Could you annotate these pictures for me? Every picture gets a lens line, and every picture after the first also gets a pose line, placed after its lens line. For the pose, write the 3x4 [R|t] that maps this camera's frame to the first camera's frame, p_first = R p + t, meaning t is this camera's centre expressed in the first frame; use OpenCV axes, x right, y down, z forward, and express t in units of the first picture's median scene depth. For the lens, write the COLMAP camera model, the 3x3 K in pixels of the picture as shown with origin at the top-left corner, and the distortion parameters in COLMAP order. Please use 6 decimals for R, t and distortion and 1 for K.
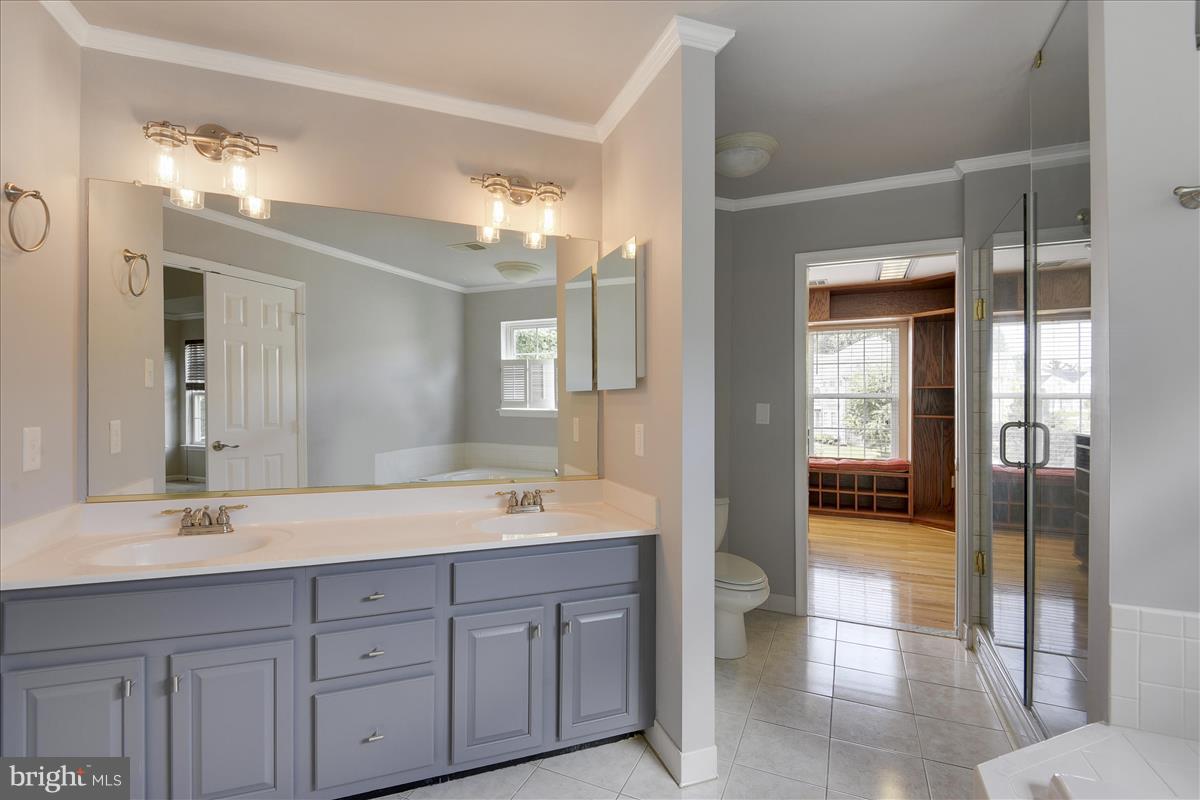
lens RADIAL K [[542.1, 0, 603.6], [0, 542.1, 402.9], [0, 0, 1]] dist [0.017376, -0.000147]
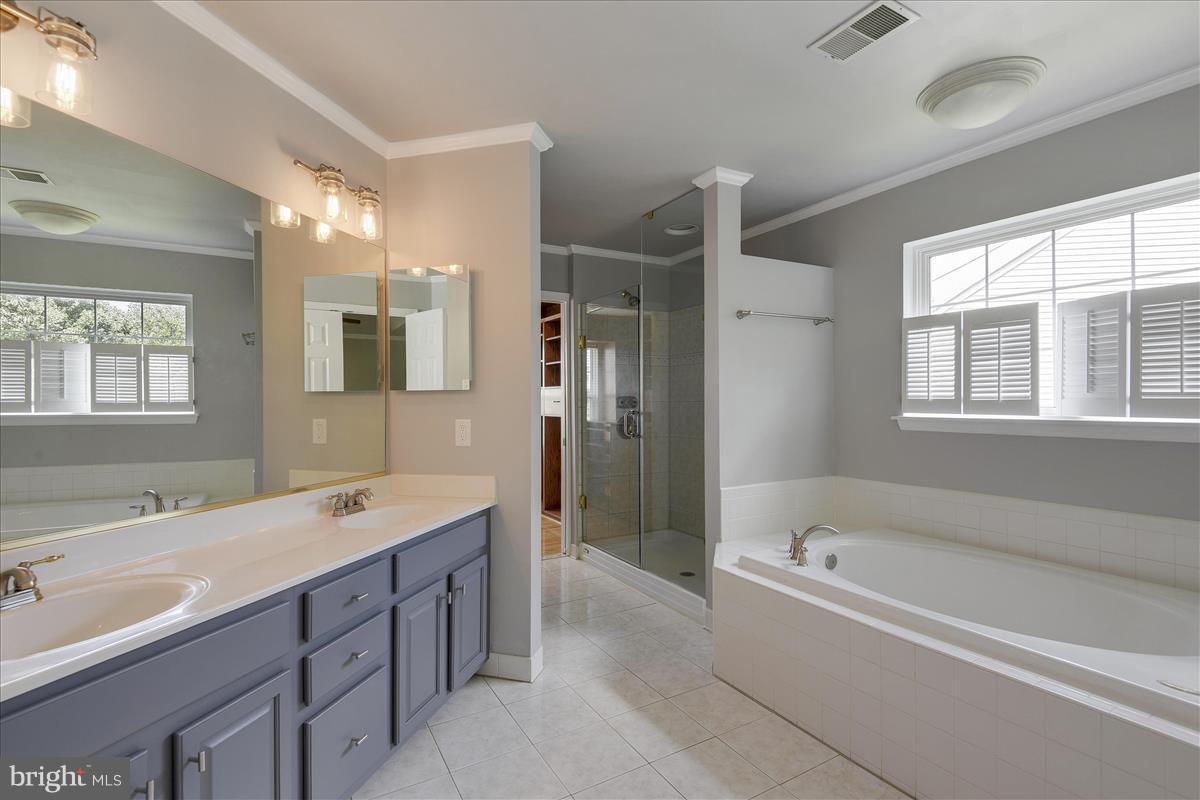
lens RADIAL K [[549.5, 0, 598.3], [0, 549.5, 403.3], [0, 0, 1]] dist [-0.000121, -0.000846]
pose [[0.590089, -0.008434, 0.807294, -0.489102], [0.006472, 0.999963, 0.005717, -0.001509], [-0.807312, 0.001851, 0.590122, 0.027737]]
